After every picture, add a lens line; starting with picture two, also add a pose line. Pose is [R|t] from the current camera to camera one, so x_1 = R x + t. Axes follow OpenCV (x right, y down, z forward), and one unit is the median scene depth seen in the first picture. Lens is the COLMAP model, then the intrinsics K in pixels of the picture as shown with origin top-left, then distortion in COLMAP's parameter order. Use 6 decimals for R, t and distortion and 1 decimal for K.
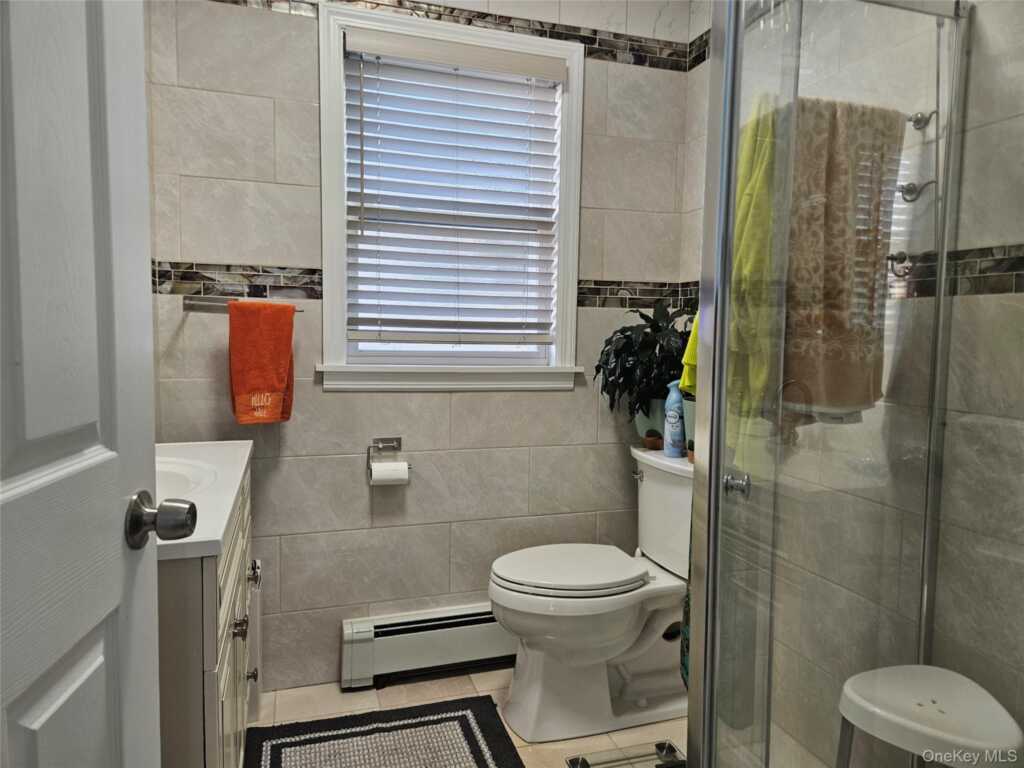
lens RADIAL K [[689.4, 0, 515.4], [0, 689.4, 383.2], [0, 0, 1]] dist [0.040396, -0.007828]
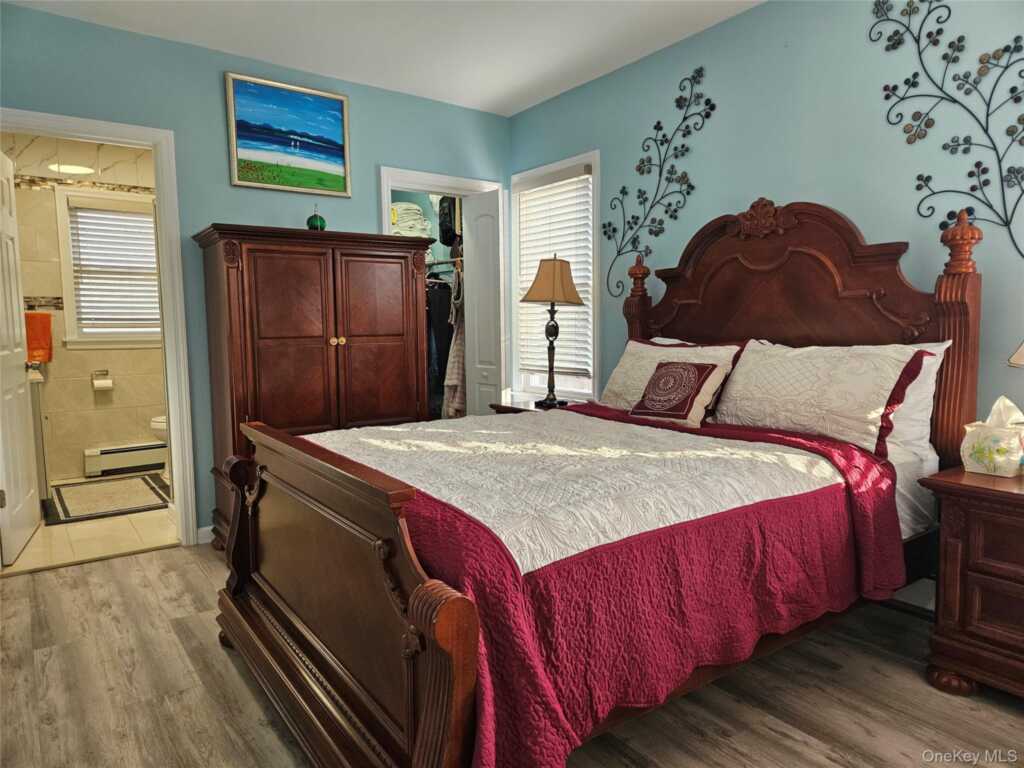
lens RADIAL K [[689.4, 0, 512.0], [0, 689.4, 383.3], [0, 0, 1]] dist [0.040396, -0.007828]
pose [[0.948842, -0.058088, 0.310361, 0.398617], [0.053657, 0.998299, 0.022803, 0.148933], [-0.311158, -0.004983, 0.950345, -1.676848]]
